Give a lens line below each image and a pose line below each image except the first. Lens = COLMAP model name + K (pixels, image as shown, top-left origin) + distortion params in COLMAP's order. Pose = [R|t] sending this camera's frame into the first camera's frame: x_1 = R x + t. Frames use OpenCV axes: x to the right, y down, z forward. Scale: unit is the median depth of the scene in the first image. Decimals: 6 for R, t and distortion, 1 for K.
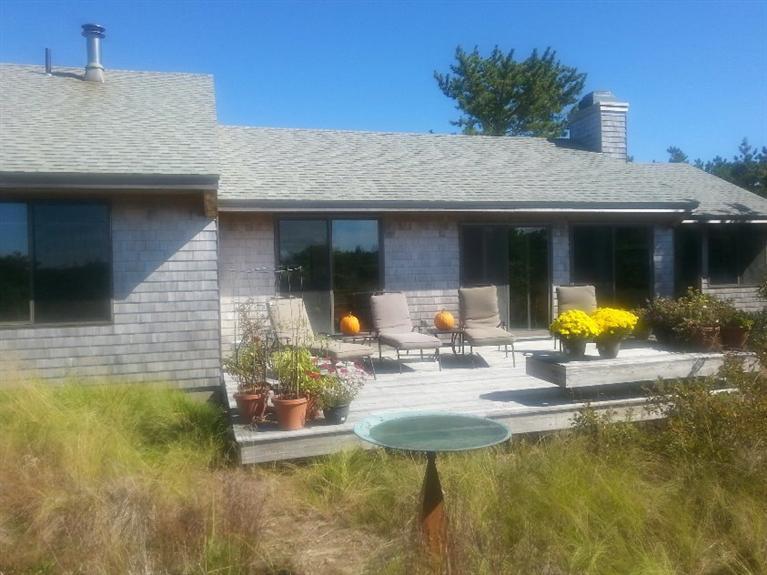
lens RADIAL K [[610.5, 0, 386.4], [0, 610.5, 283.9], [0, 0, 1]] dist [-0.008517, -0.042065]
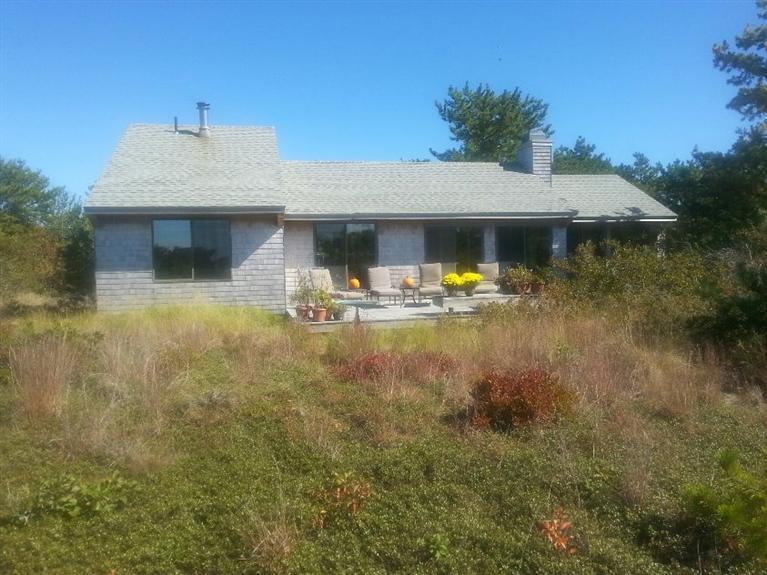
lens RADIAL K [[610.5, 0, 382.8], [0, 610.5, 291.7], [0, 0, 1]] dist [-0.008517, -0.042065]
pose [[0.997173, 0.008308, -0.074679, 0.145836], [-0.005043, 0.999027, 0.043808, 0.009411], [0.074970, -0.043308, 0.996245, -0.730785]]
